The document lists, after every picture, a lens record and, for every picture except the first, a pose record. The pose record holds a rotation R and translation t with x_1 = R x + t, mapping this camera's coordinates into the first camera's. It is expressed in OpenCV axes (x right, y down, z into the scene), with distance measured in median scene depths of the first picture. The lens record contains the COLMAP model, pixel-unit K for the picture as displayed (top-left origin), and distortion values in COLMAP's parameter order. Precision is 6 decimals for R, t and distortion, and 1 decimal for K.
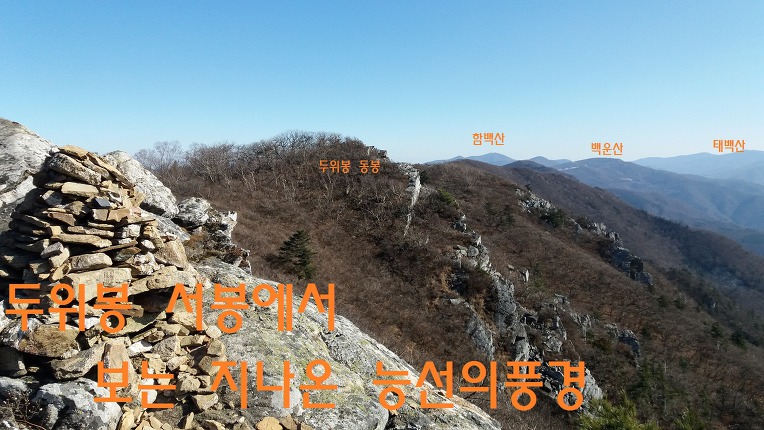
lens RADIAL K [[611.1, 0, 376.8], [0, 611.1, 226.4], [0, 0, 1]] dist [0.147773, -0.294638]
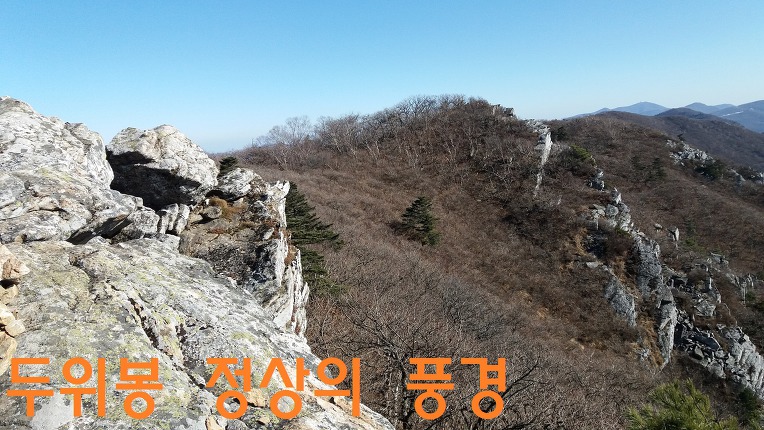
lens RADIAL K [[611.1, 0, 376.8], [0, 611.1, 226.4], [0, 0, 1]] dist [0.147773, -0.294638]
pose [[0.976125, -0.033877, -0.214553, 0.126309], [0.045898, 0.997628, 0.051297, 0.005067], [0.212306, -0.059920, 0.975364, 0.097662]]
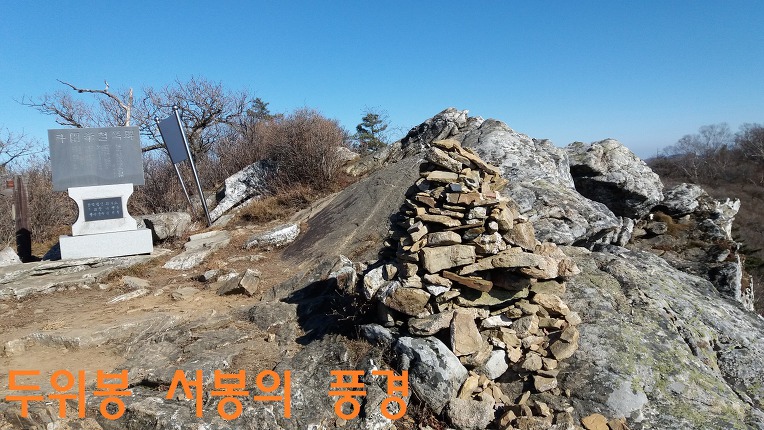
lens RADIAL K [[620.4, 0, 372.4], [0, 620.4, 197.6], [0, 0, 1]] dist [0.004188, -0.064206]
pose [[0.670295, -0.002071, -0.742092, 0.081796], [-0.018455, 0.999640, -0.019459, 0.001433], [0.741865, 0.026739, 0.670016, 0.032075]]
